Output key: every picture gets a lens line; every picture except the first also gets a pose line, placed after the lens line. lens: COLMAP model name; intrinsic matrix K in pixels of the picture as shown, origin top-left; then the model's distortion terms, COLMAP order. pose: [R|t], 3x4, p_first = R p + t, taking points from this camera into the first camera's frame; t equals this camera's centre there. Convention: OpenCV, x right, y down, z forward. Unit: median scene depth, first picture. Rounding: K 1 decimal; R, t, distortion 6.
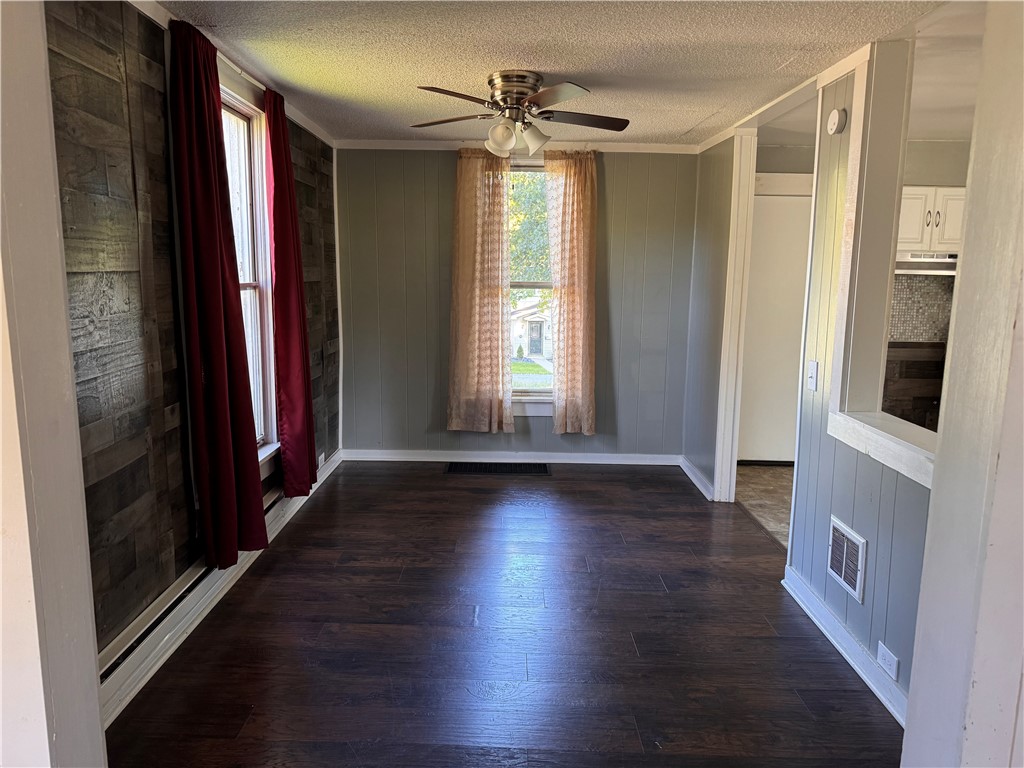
lens RADIAL K [[714.6, 0, 513.3], [0, 714.6, 385.6], [0, 0, 1]] dist [0.114091, -0.142151]
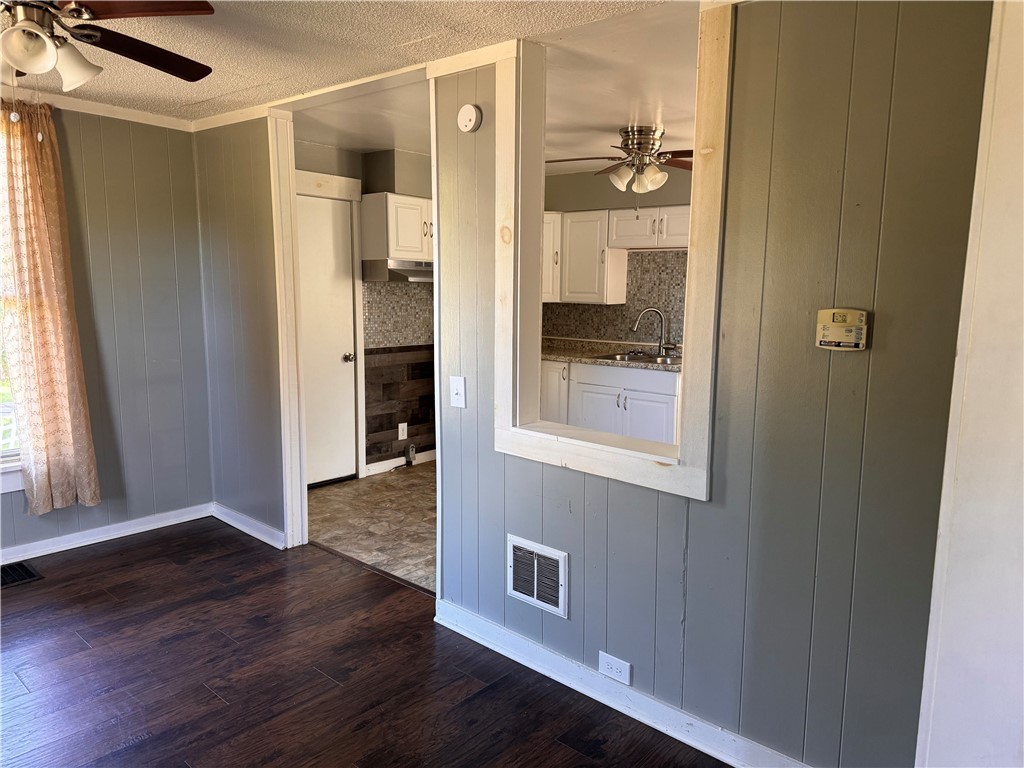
lens RADIAL K [[714.6, 0, 513.3], [0, 714.6, 385.6], [0, 0, 1]] dist [0.114091, -0.142151]
pose [[0.671676, -0.110304, 0.732587, -0.148032], [0.113896, 0.992473, 0.045008, -0.038013], [-0.732037, 0.053208, 0.679184, 0.224204]]
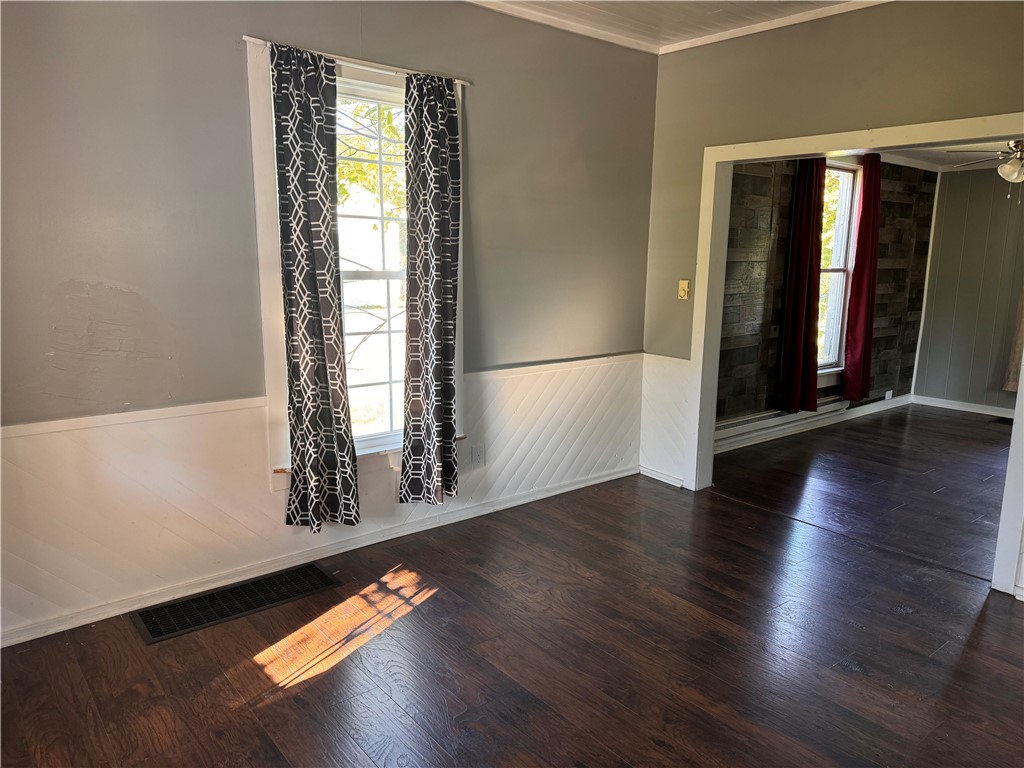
lens RADIAL K [[714.6, 0, 513.3], [0, 714.6, 385.6], [0, 0, 1]] dist [0.114091, -0.142151]
pose [[0.625467, 0.131159, -0.769148, 0.397805], [-0.128079, 0.989657, 0.064608, 0.093026], [0.769667, 0.058102, 0.635796, -0.516448]]
